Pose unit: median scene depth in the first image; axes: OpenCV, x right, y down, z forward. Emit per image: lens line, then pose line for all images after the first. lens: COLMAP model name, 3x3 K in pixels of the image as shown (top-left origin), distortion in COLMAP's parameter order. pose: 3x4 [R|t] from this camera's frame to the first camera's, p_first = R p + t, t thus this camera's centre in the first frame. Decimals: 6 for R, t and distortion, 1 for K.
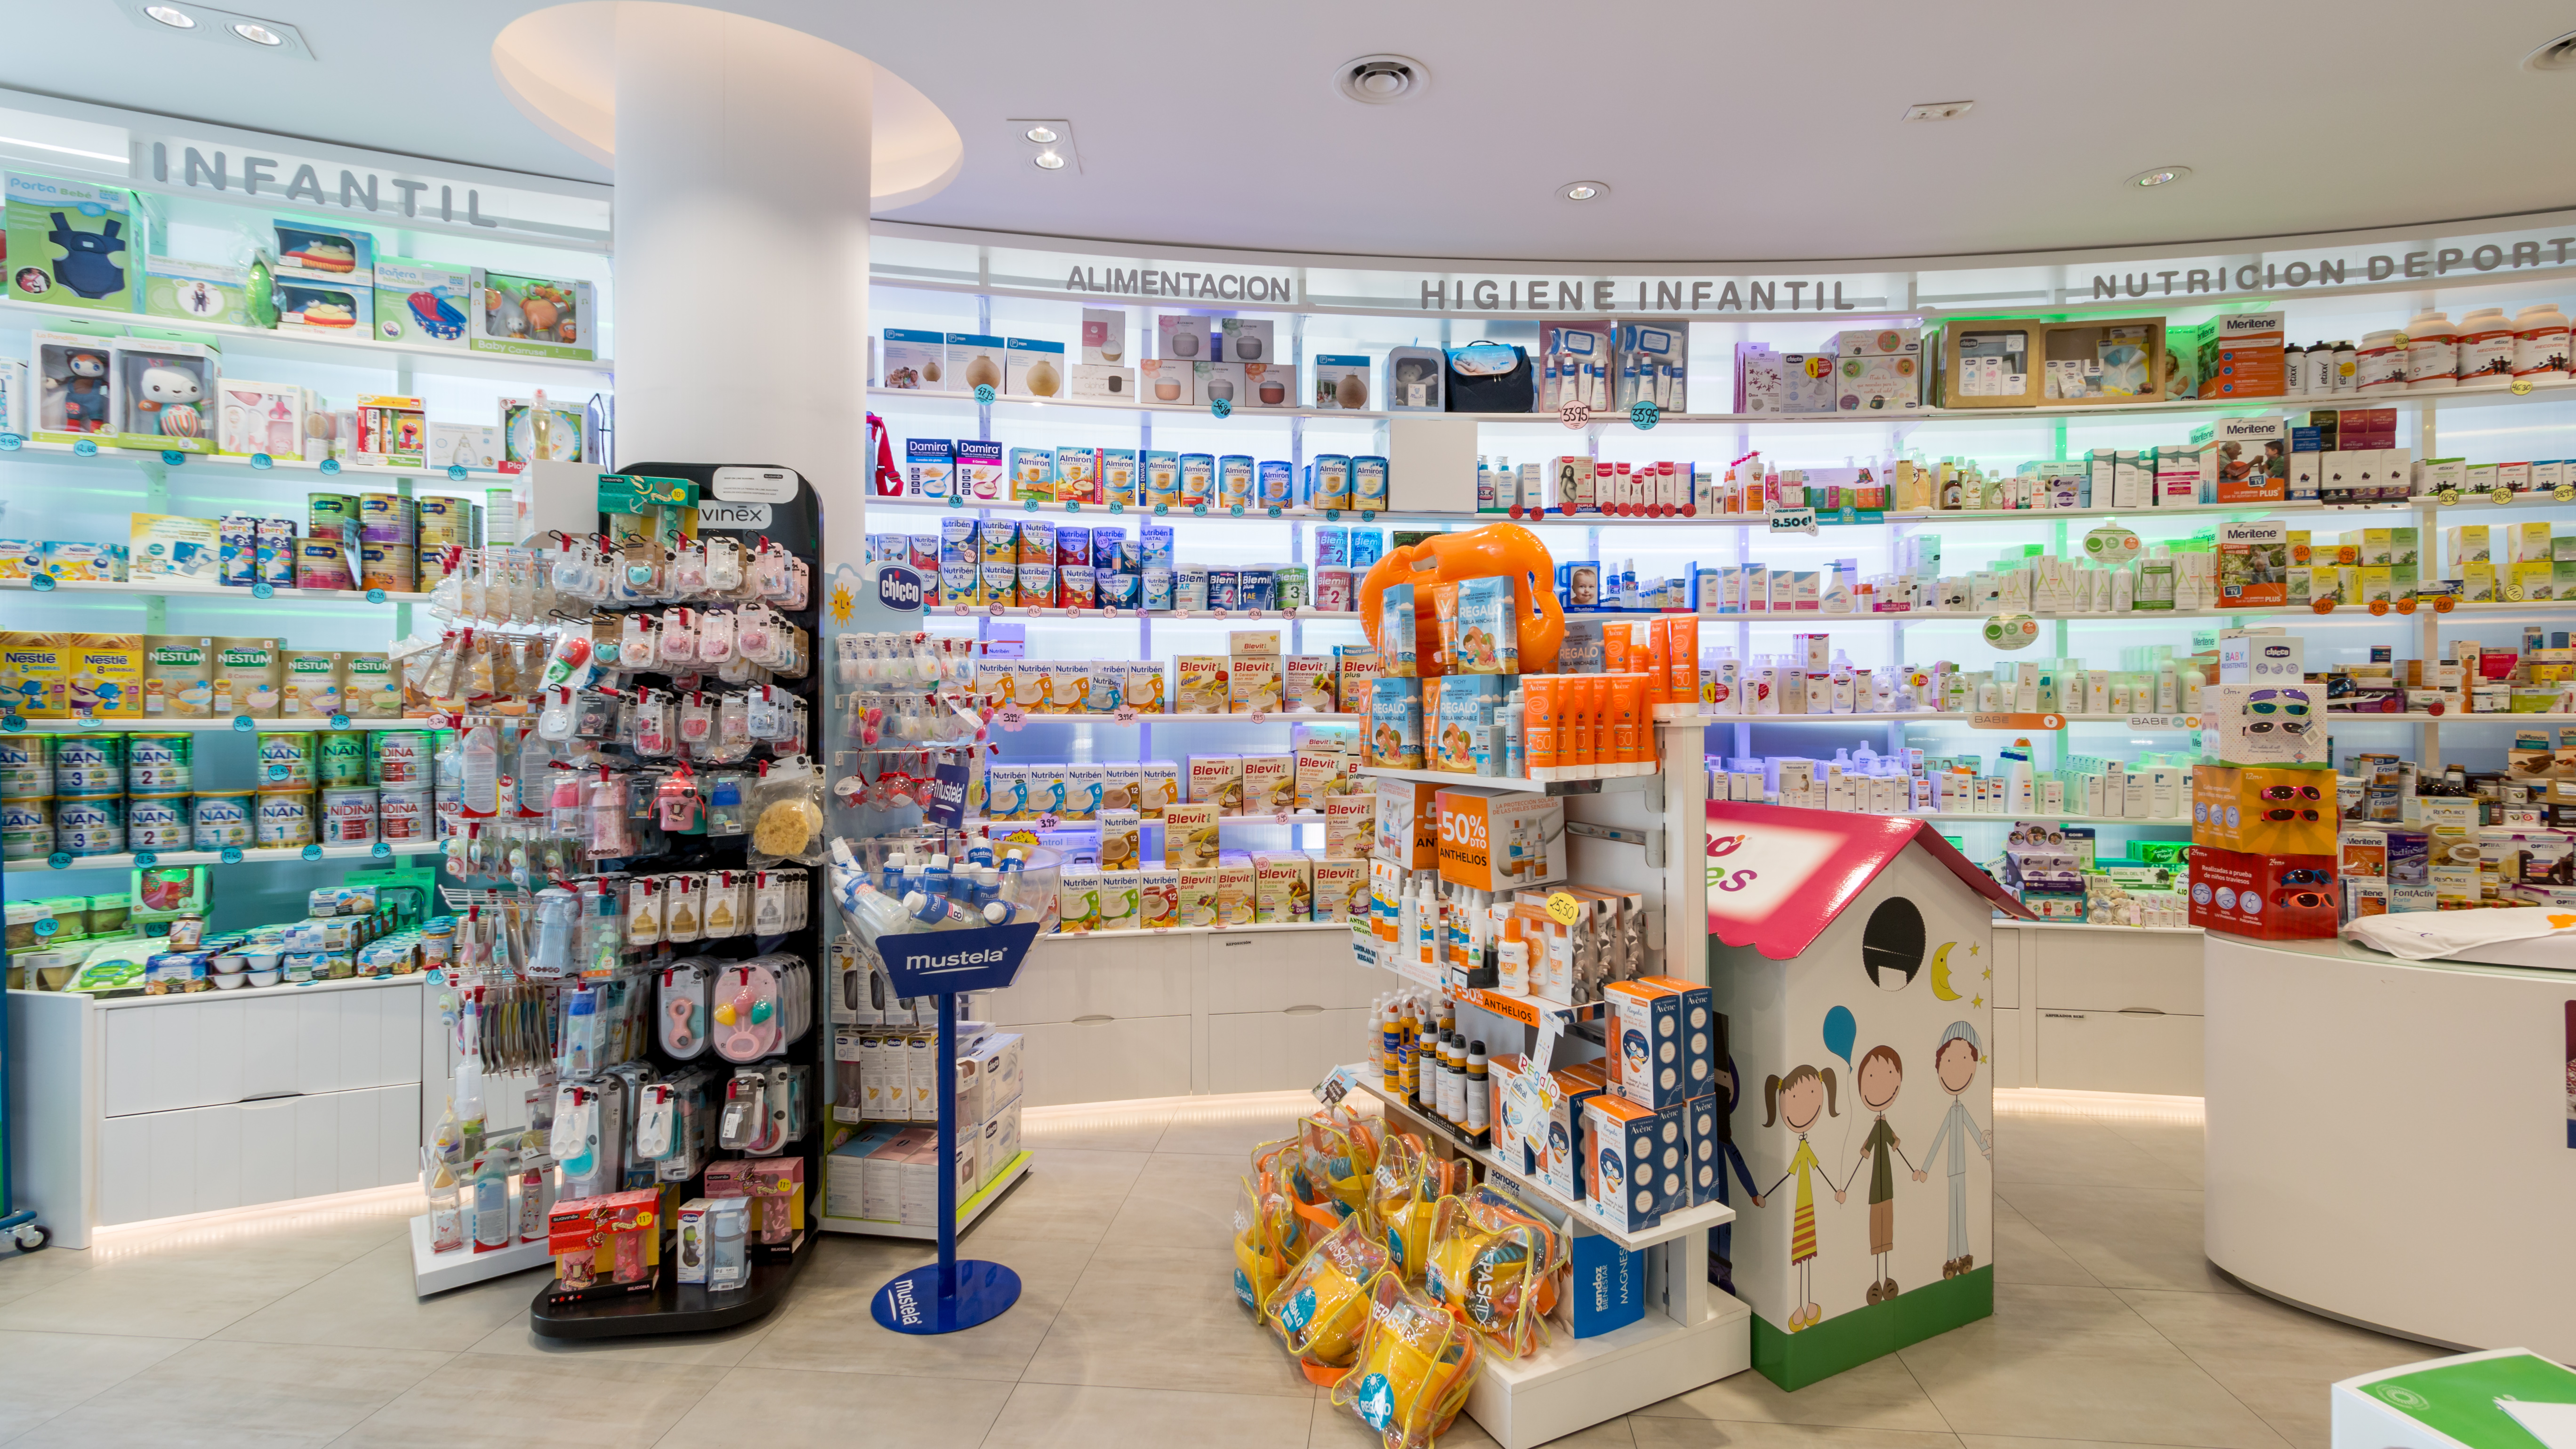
lens RADIAL K [[1165.4, 0, 1285.1], [0, 1165.4, 700.7], [0, 0, 1]] dist [0.001040, 0.000202]
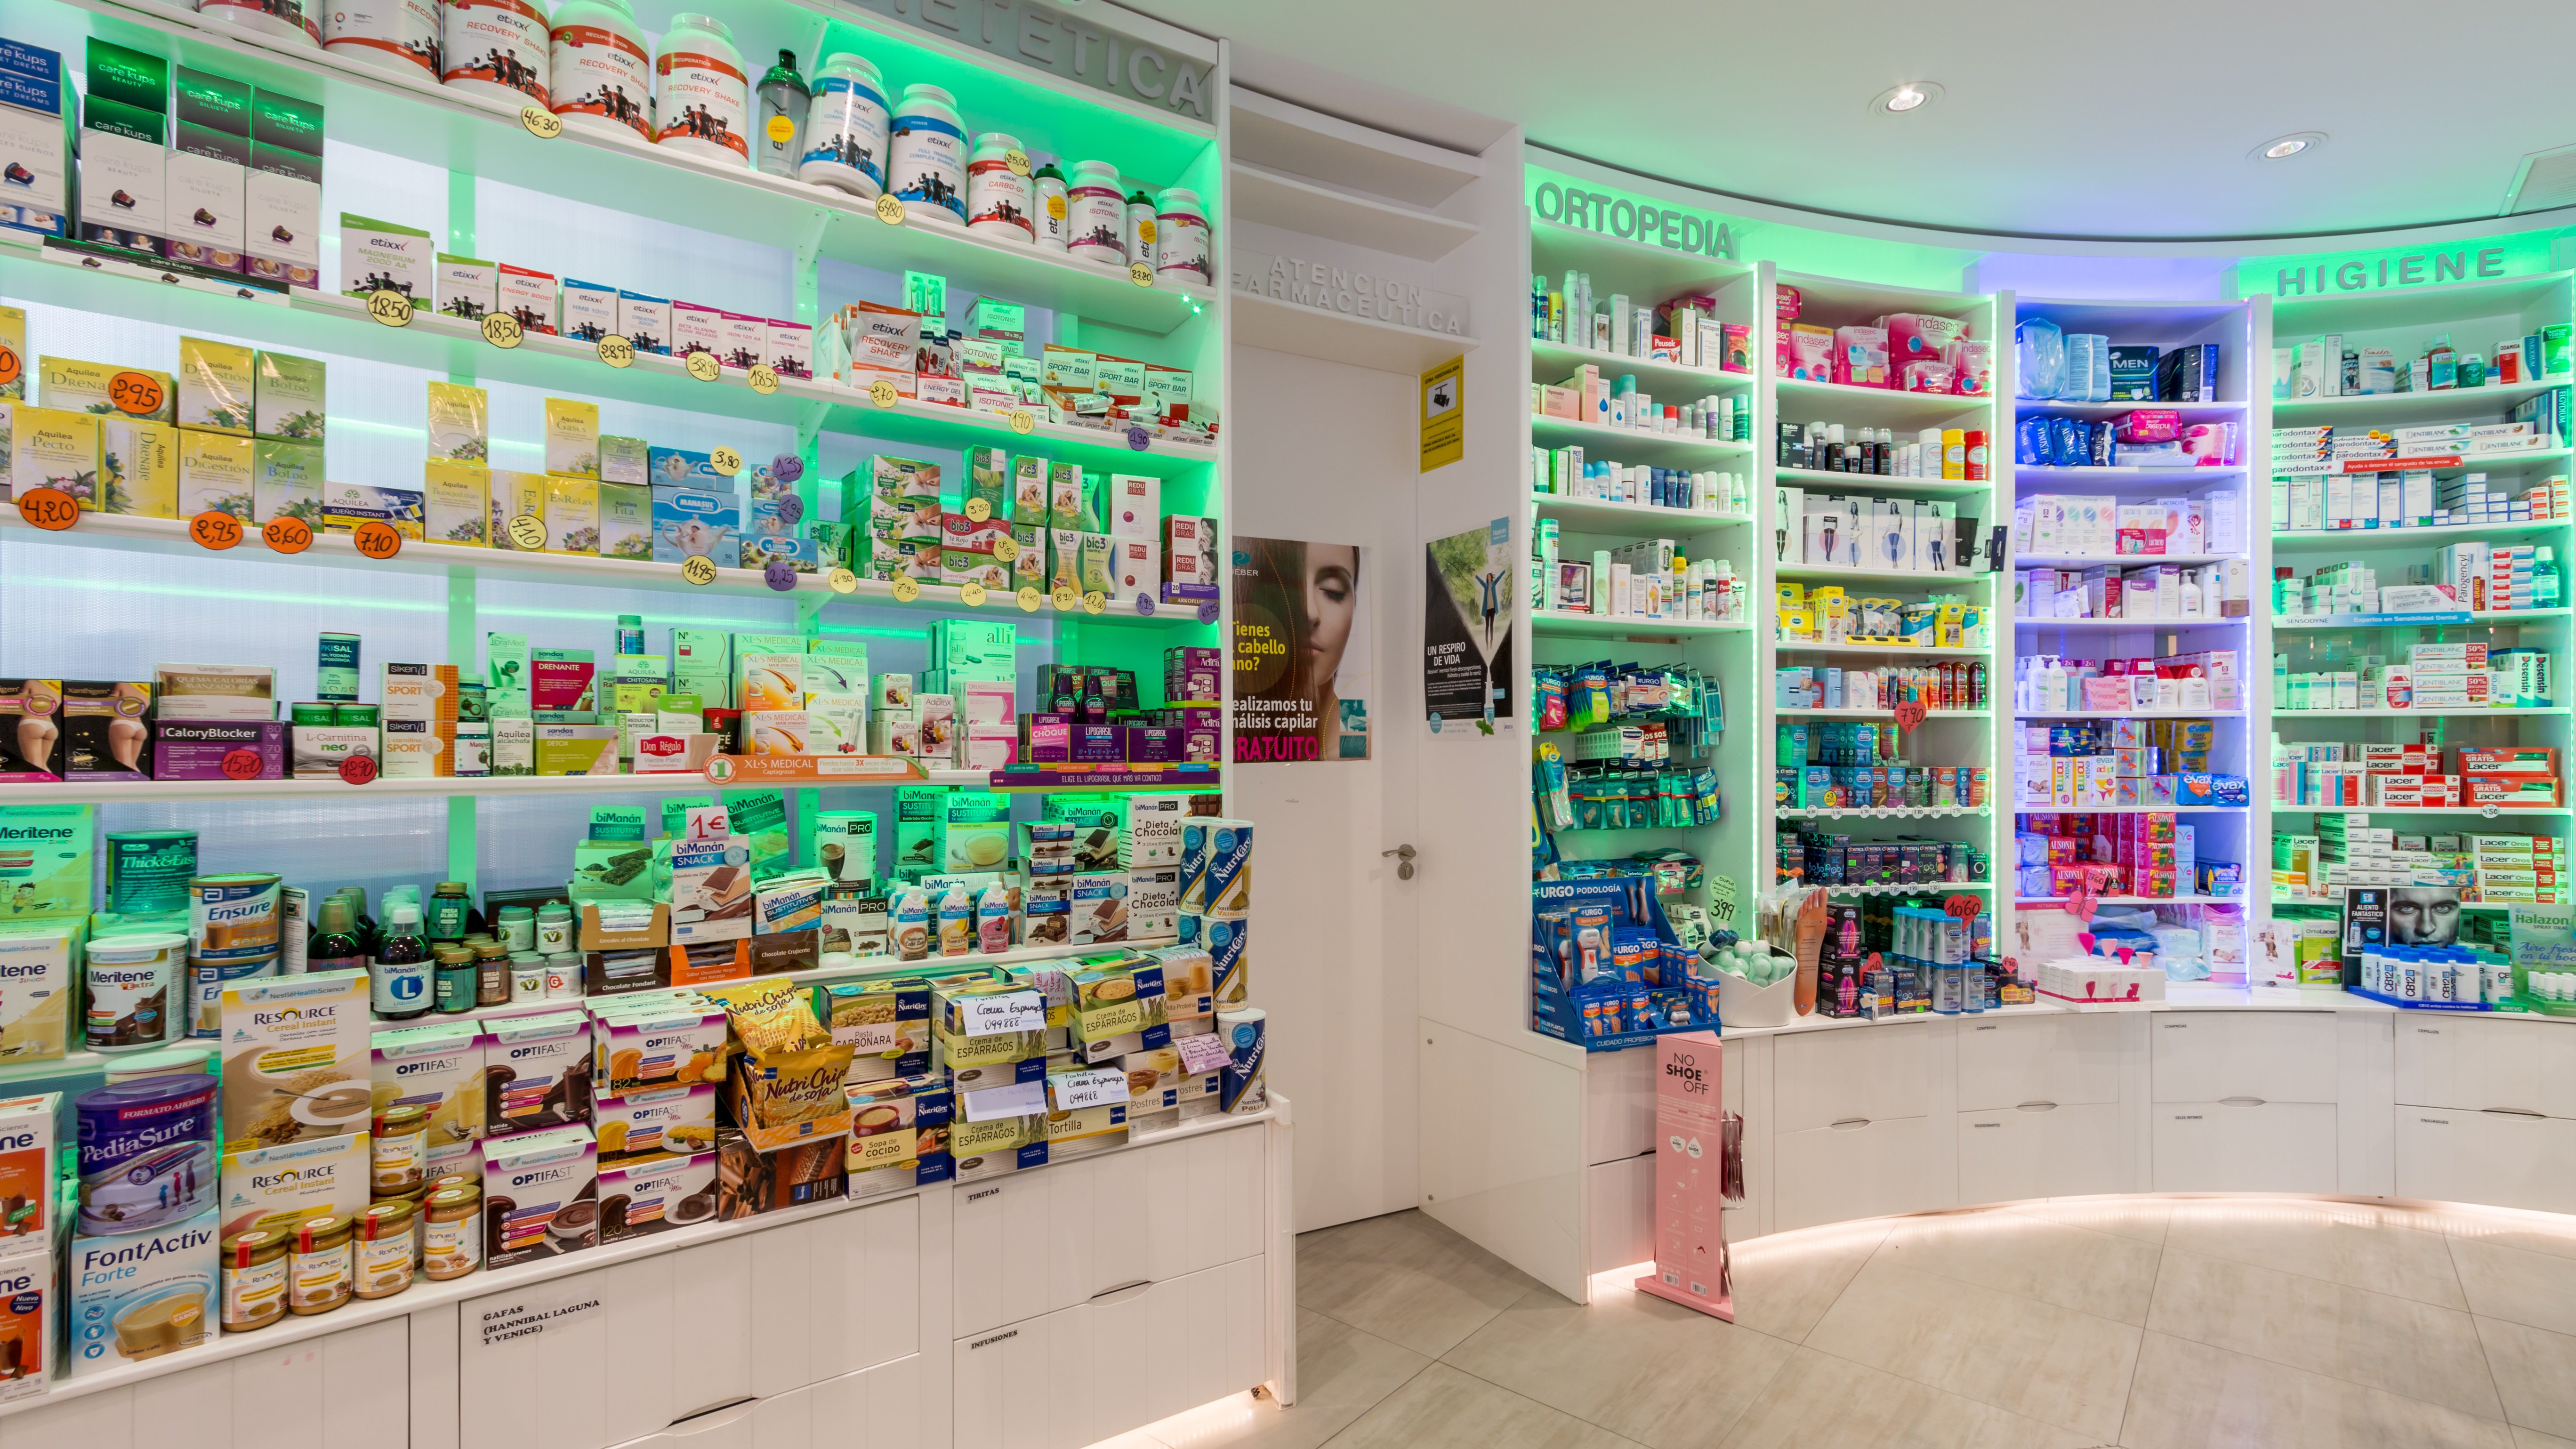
lens RADIAL K [[1241.5, 0, 1285.8], [0, 1241.5, 763.3], [0, 0, 1]] dist [0.002190, 0.000081]
pose [[0.573845, -0.009777, 0.818906, 0.797220], [-0.002995, 0.999897, 0.014037, -0.002915], [-0.818959, -0.010508, 0.573756, 0.428351]]
